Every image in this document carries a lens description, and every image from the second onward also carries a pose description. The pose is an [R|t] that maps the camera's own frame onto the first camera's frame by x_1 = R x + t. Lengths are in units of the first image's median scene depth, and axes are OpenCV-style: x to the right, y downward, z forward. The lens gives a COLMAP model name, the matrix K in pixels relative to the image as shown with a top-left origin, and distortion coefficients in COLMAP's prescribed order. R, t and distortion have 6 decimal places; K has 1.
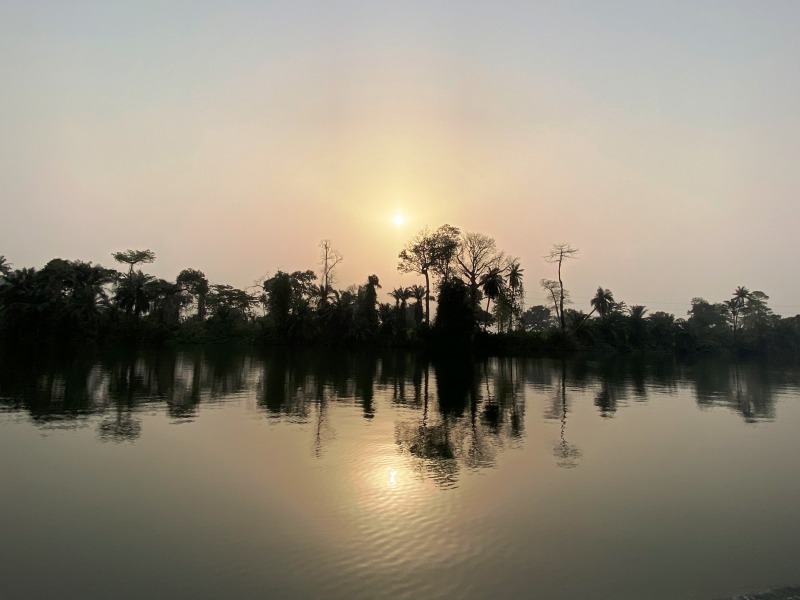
lens RADIAL K [[408.1, 0, 400.0], [0, 408.1, 300.0], [0, 0, 1]] dist [0.081895, 0.000193]
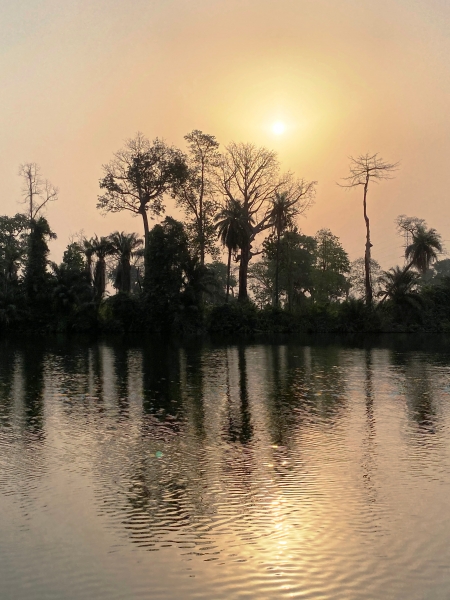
lens RADIAL K [[637.7, 0, 225.0], [0, 637.7, 300.0], [0, 0, 1]] dist [0.121442, -0.009805]
pose [[0.995199, -0.021804, -0.095415, 0.272181], [0.028007, 0.997546, 0.064163, 0.007413], [0.093782, -0.066527, 0.993367, 0.043099]]
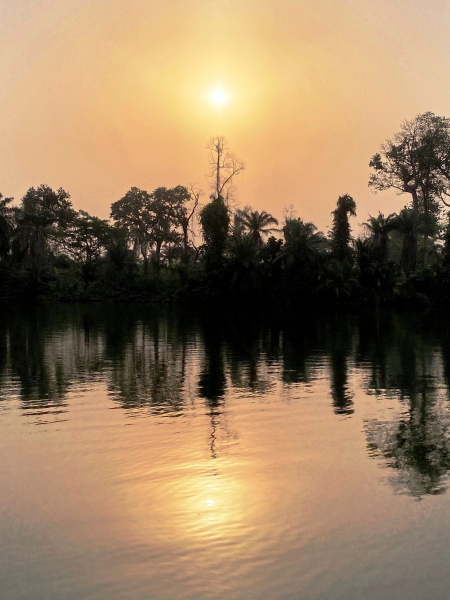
lens RADIAL K [[637.7, 0, 225.0], [0, 637.7, 300.0], [0, 0, 1]] dist [0.121442, -0.009805]
pose [[0.999822, -0.008619, 0.016791, -0.247760], [0.006661, 0.993530, 0.113373, -0.011670], [-0.017660, -0.113241, 0.993411, -0.026504]]
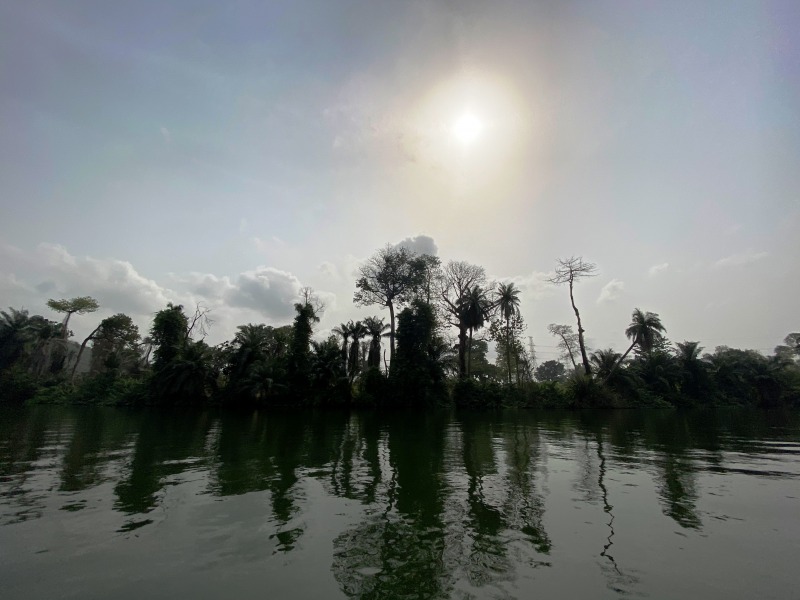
lens RADIAL K [[317.7, 0, 400.0], [0, 317.7, 300.0], [0, 0, 1]] dist [0.011859, -0.000156]
pose [[0.993414, -0.047245, -0.104390, 0.142314], [0.025143, 0.978714, -0.203682, 0.046682], [0.111791, 0.199715, 0.973456, 0.418019]]
